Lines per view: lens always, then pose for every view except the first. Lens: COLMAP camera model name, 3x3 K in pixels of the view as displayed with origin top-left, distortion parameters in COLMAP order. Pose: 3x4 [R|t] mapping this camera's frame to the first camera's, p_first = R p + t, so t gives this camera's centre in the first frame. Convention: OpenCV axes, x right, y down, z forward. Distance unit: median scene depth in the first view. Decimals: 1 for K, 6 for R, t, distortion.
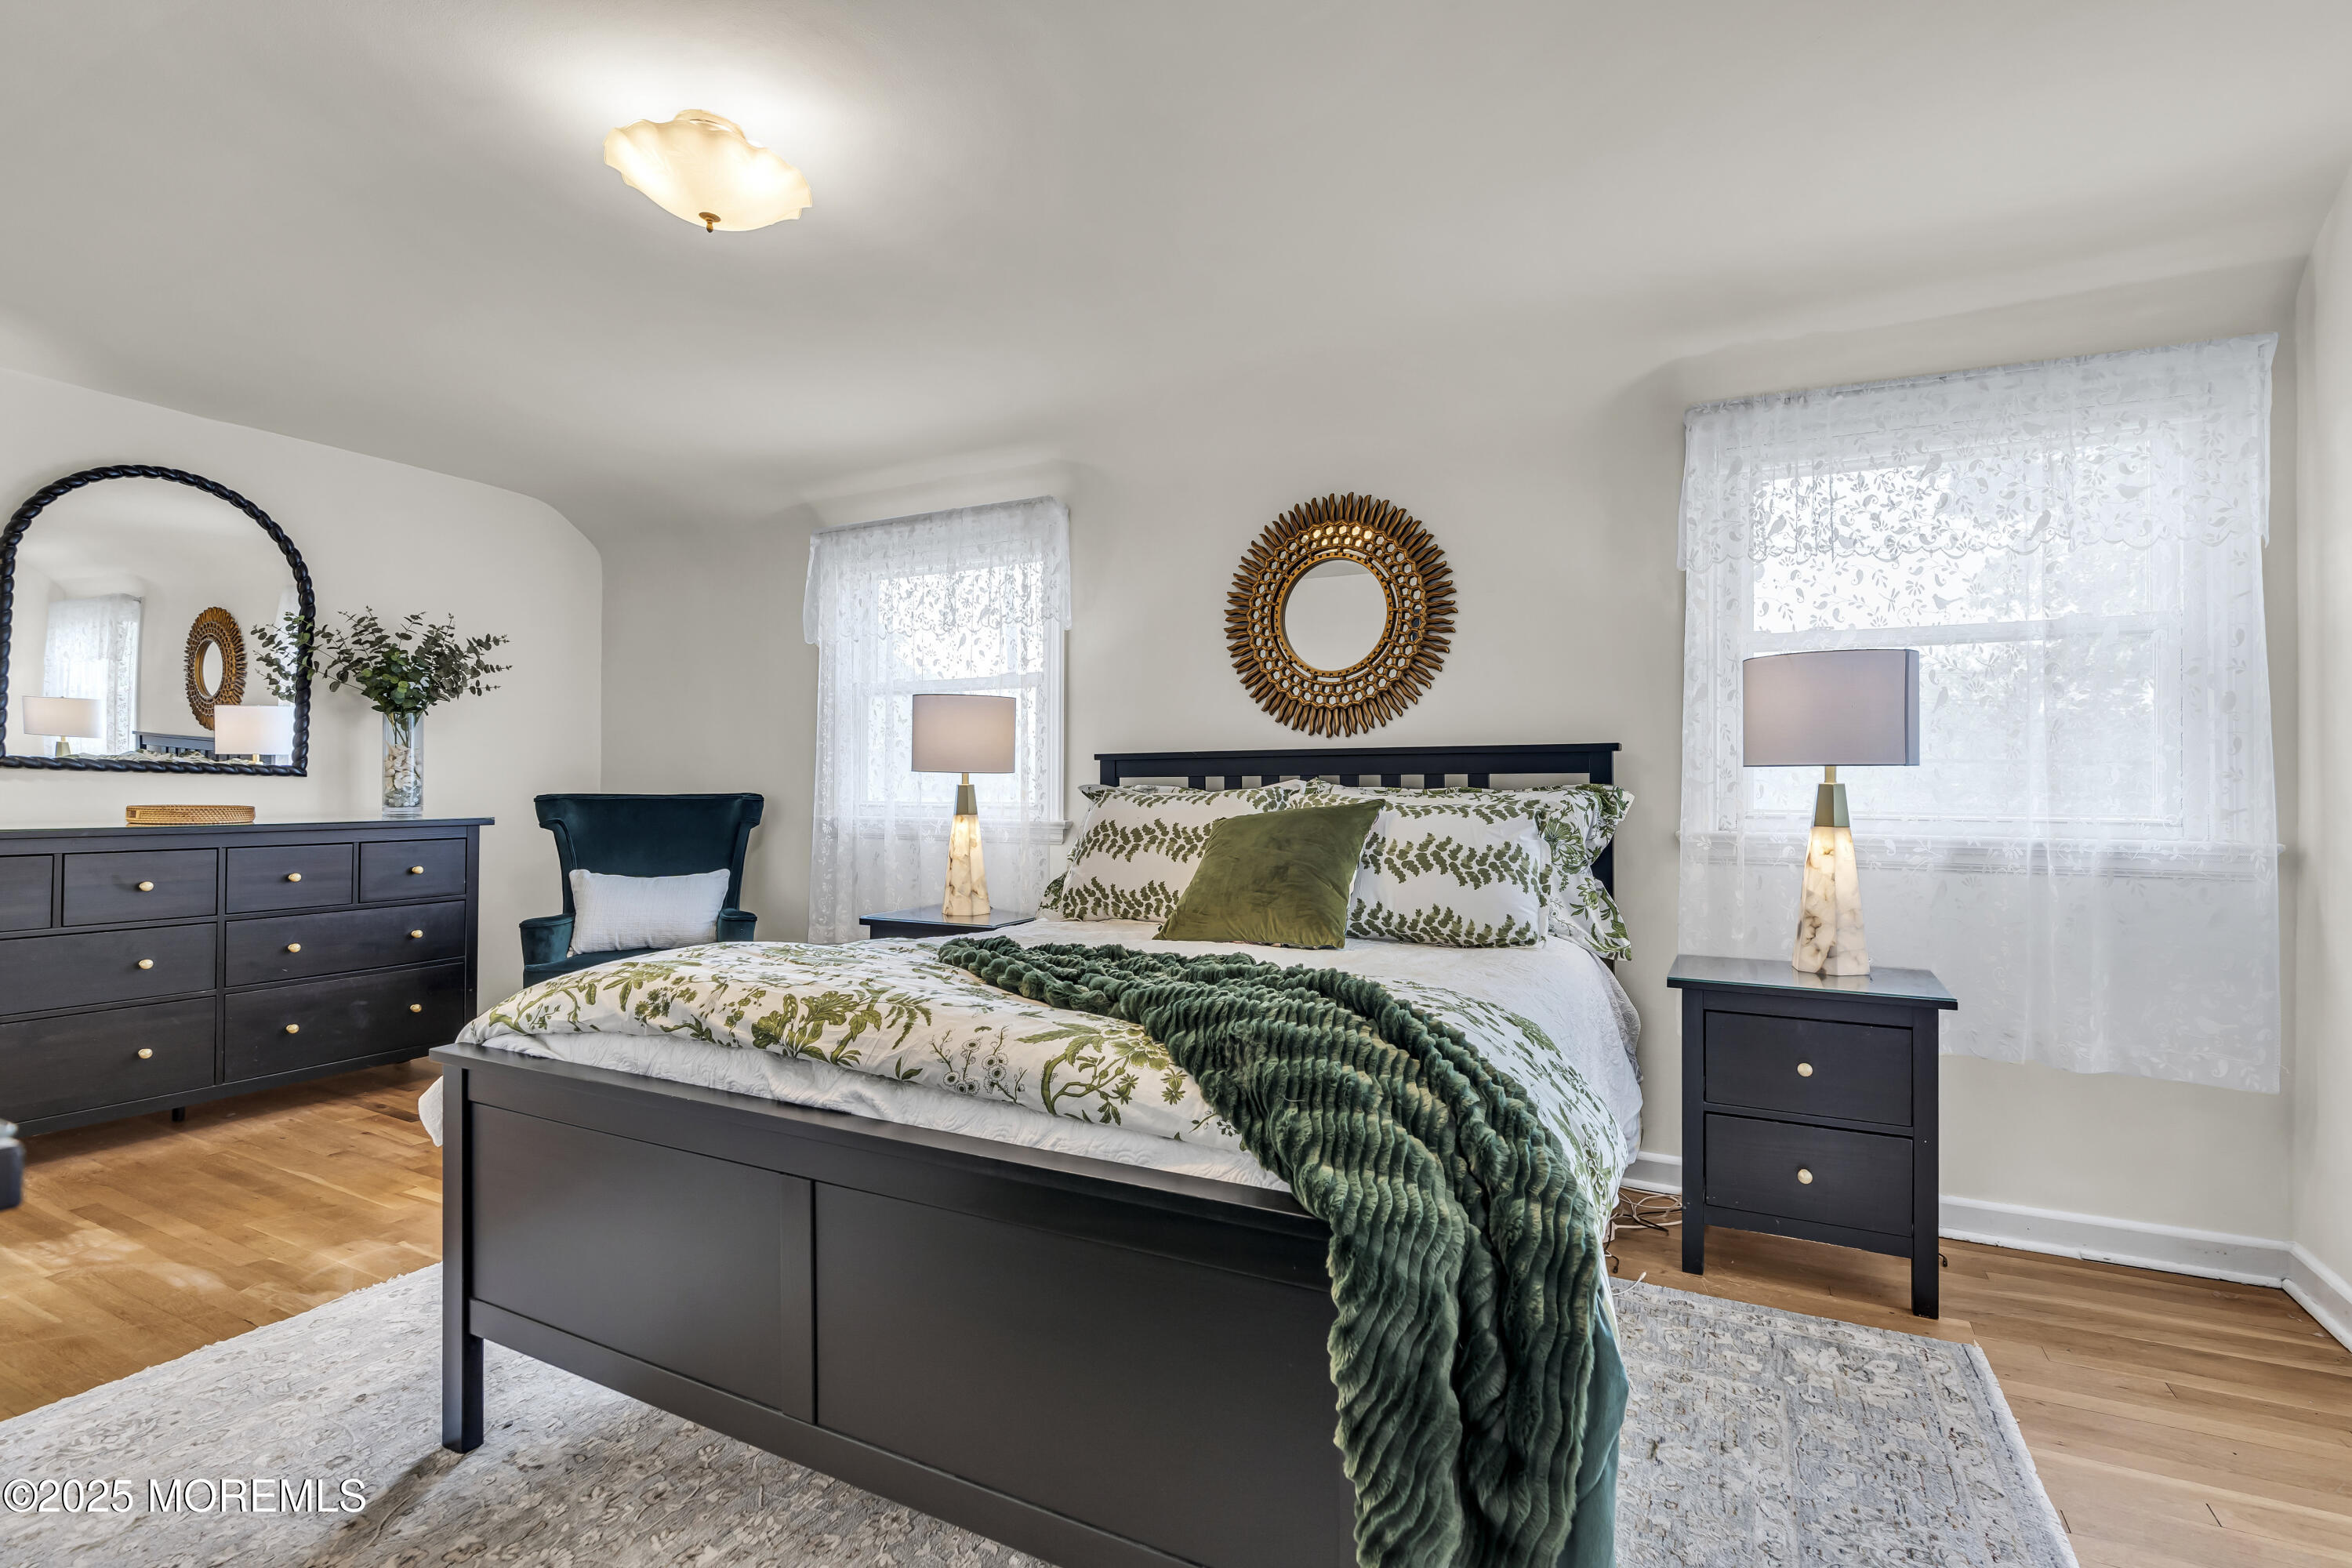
lens RADIAL K [[1065.3, 0, 1183.4], [0, 1065.3, 778.6], [0, 0, 1]] dist [-0.009069, -0.000067]
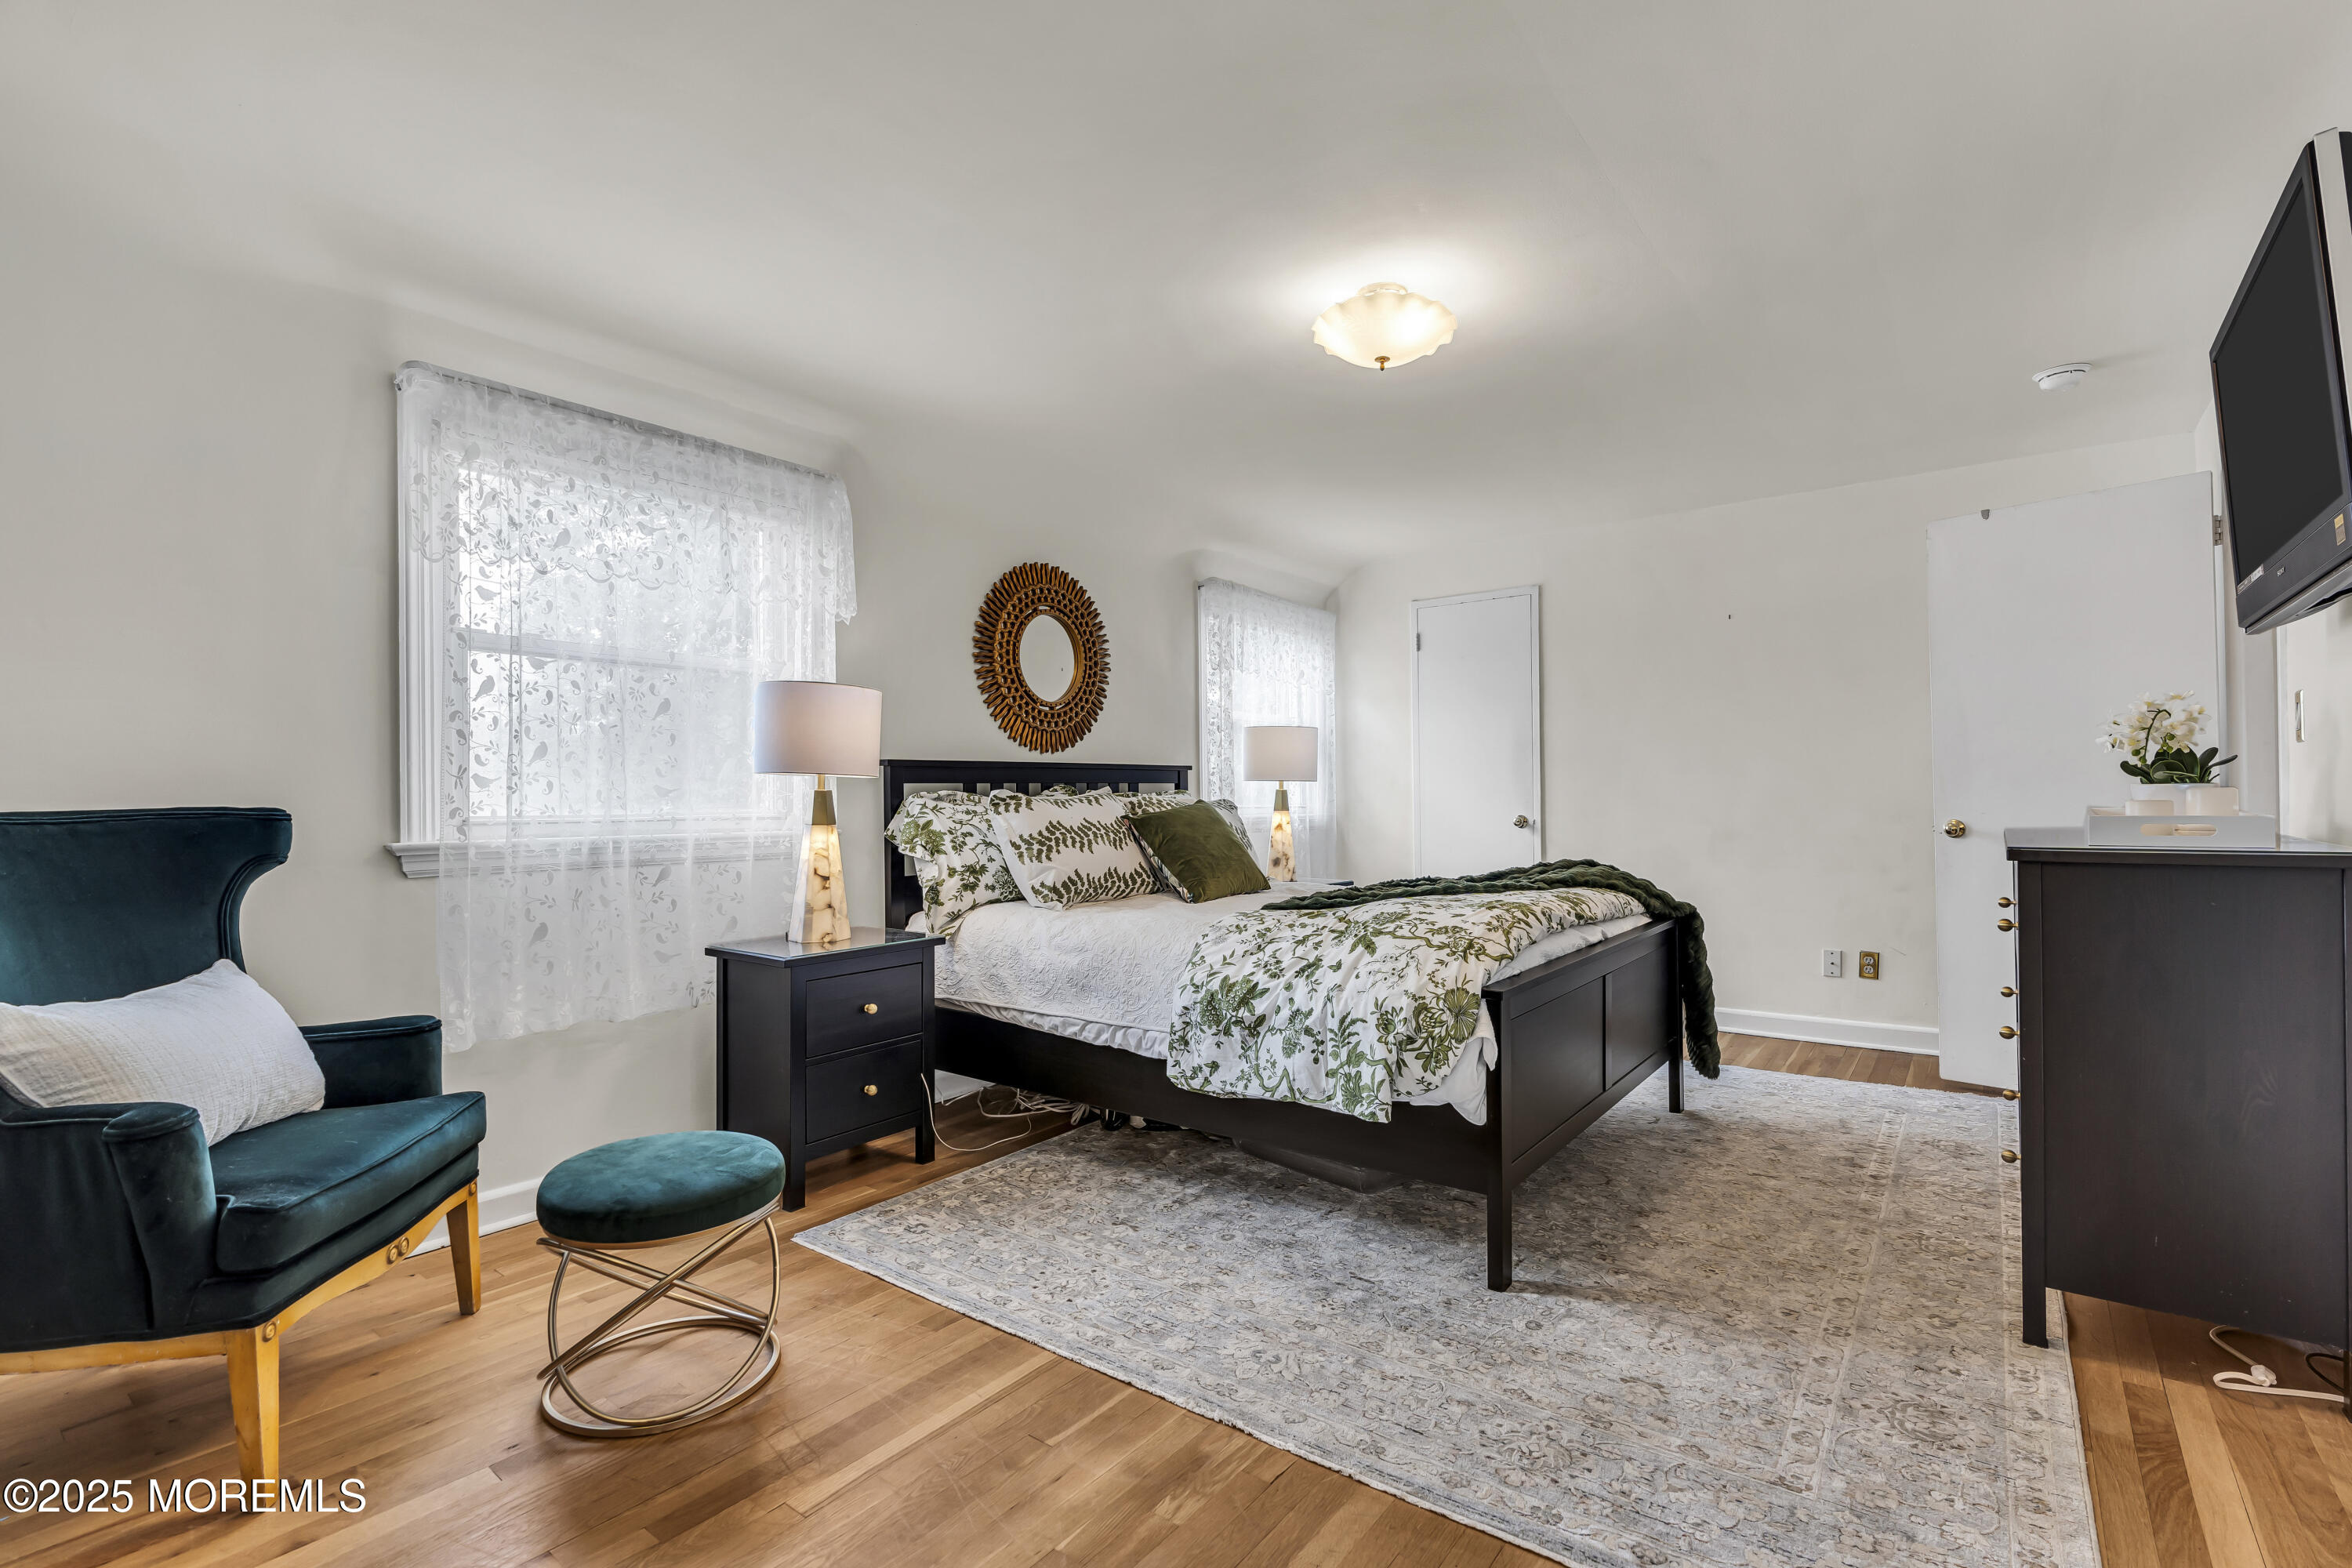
lens RADIAL K [[1085.4, 0, 1180.8], [0, 1085.4, 790.6], [0, 0, 1]] dist [-0.007005, 0.001182]
pose [[0.178928, 0.002752, 0.983858, -1.104562], [-0.000481, 0.999996, -0.002710, 0.008268], [-0.983862, 0.000011, 0.178928, 0.608628]]
